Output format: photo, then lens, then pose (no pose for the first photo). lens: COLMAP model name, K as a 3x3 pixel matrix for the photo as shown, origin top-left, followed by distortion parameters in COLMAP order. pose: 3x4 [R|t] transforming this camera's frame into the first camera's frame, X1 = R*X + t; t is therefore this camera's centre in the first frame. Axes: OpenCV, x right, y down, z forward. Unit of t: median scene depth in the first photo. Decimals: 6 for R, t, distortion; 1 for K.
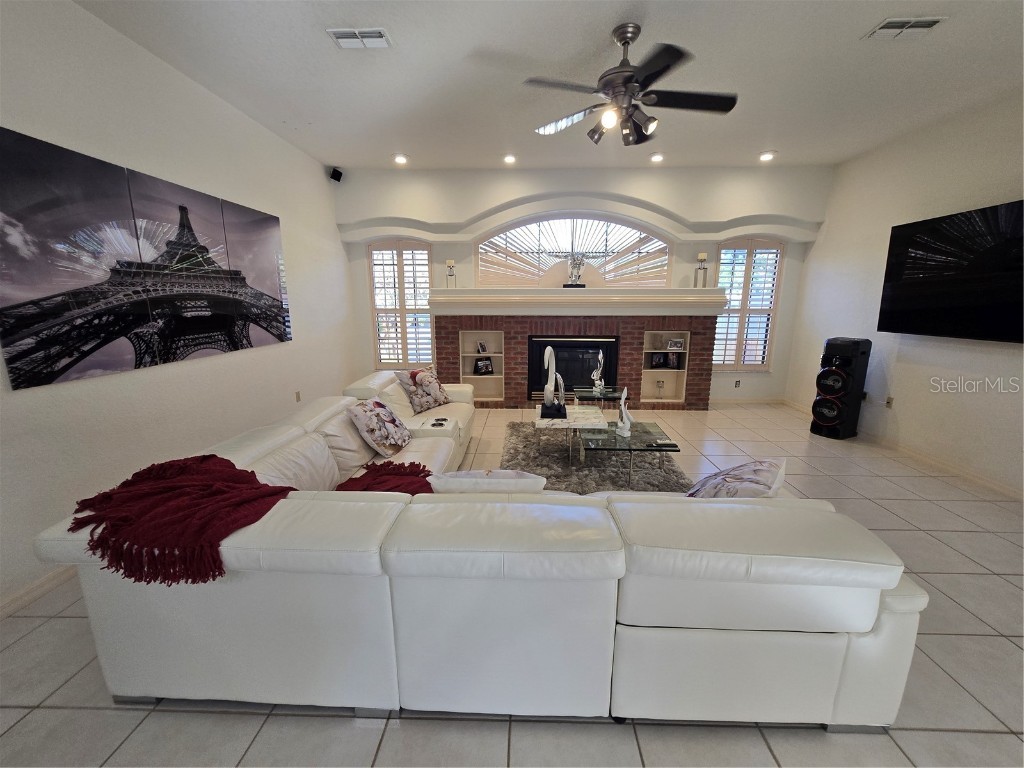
lens RADIAL K [[420.3, 0, 515.7], [0, 420.3, 387.2], [0, 0, 1]] dist [-0.010137, 0.007409]
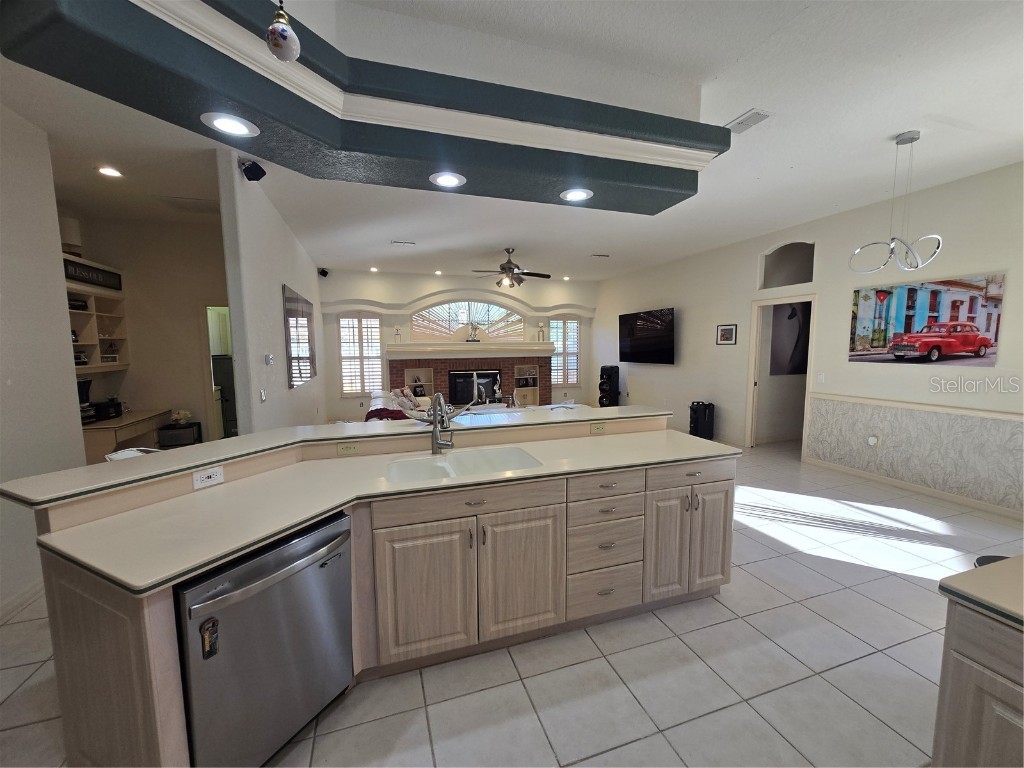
lens RADIAL K [[420.3, 0, 515.7], [0, 420.3, 387.2], [0, 0, 1]] dist [-0.010137, 0.007409]
pose [[0.938302, -0.044247, 0.342975, -0.286279], [0.081092, 0.992280, -0.093835, 0.116974], [-0.336175, 0.115858, 0.934646, -0.616360]]
